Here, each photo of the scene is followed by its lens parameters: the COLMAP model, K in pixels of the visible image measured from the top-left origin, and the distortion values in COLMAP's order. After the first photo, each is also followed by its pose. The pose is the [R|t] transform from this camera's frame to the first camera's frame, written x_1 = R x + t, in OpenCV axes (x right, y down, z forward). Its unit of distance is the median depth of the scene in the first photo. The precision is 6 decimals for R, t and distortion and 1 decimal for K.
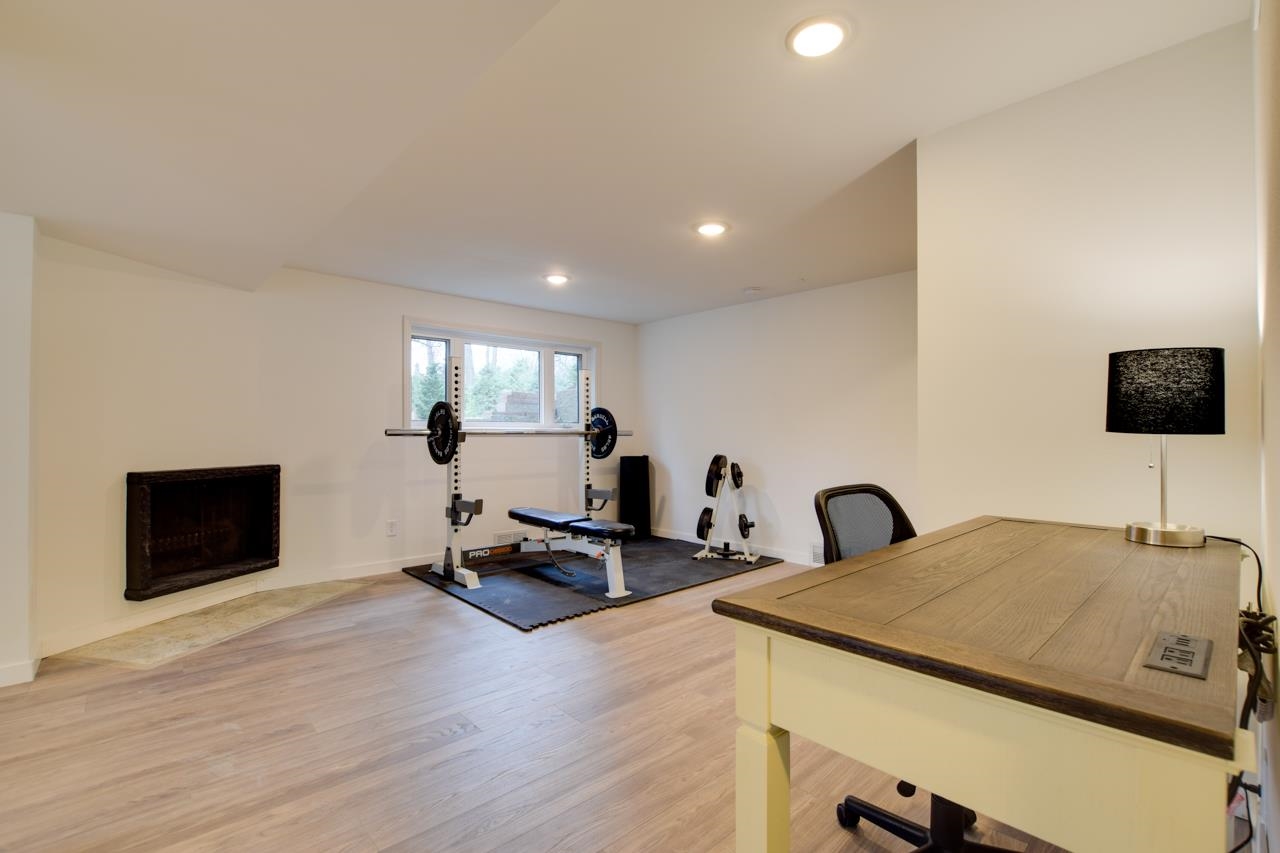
lens RADIAL K [[571.0, 0, 645.7], [0, 571.0, 426.9], [0, 0, 1]] dist [-0.032284, 0.003782]
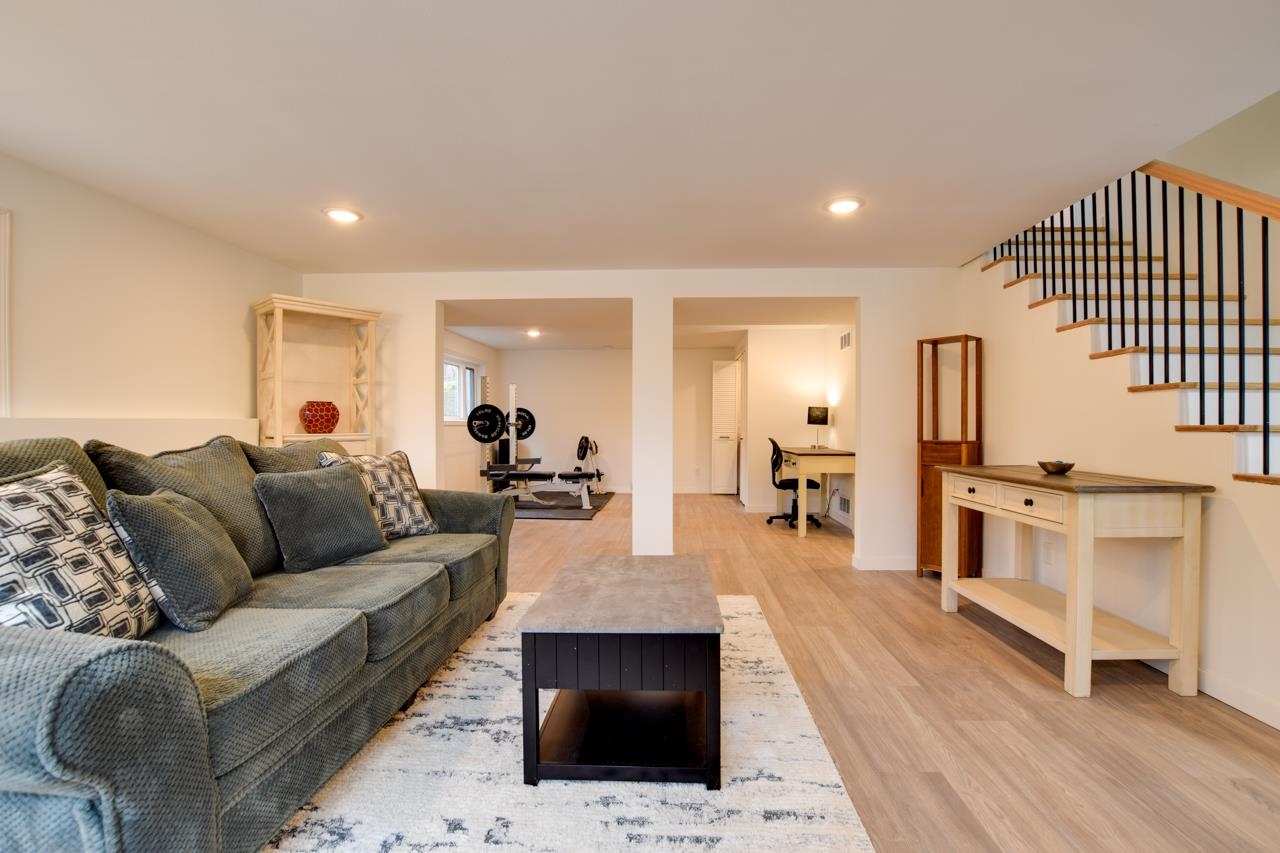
lens RADIAL K [[571.0, 0, 645.7], [0, 571.0, 427.1], [0, 0, 1]] dist [-0.032284, 0.003782]
pose [[0.719667, -0.001290, 0.694319, -1.314272], [-0.011554, 0.999838, 0.013833, -0.008428], [-0.694224, -0.017977, 0.719535, -0.543569]]
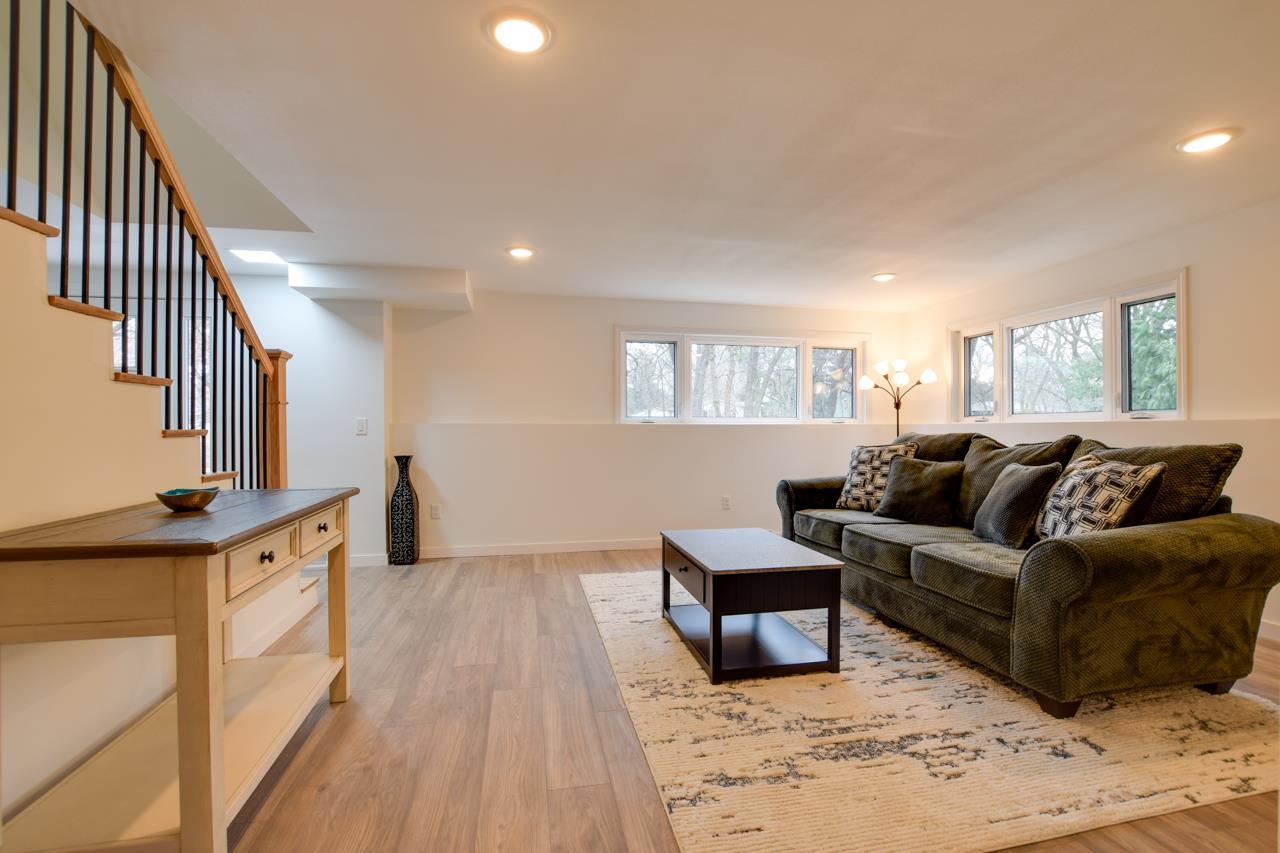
lens RADIAL K [[571.0, 0, 649.7], [0, 571.0, 428.3], [0, 0, 1]] dist [-0.032284, 0.003782]
pose [[-0.511433, 0.003958, -0.859314, -0.169841], [0.017454, 0.999831, -0.005783, 0.001206], [0.859146, -0.017956, -0.511416, 0.189012]]
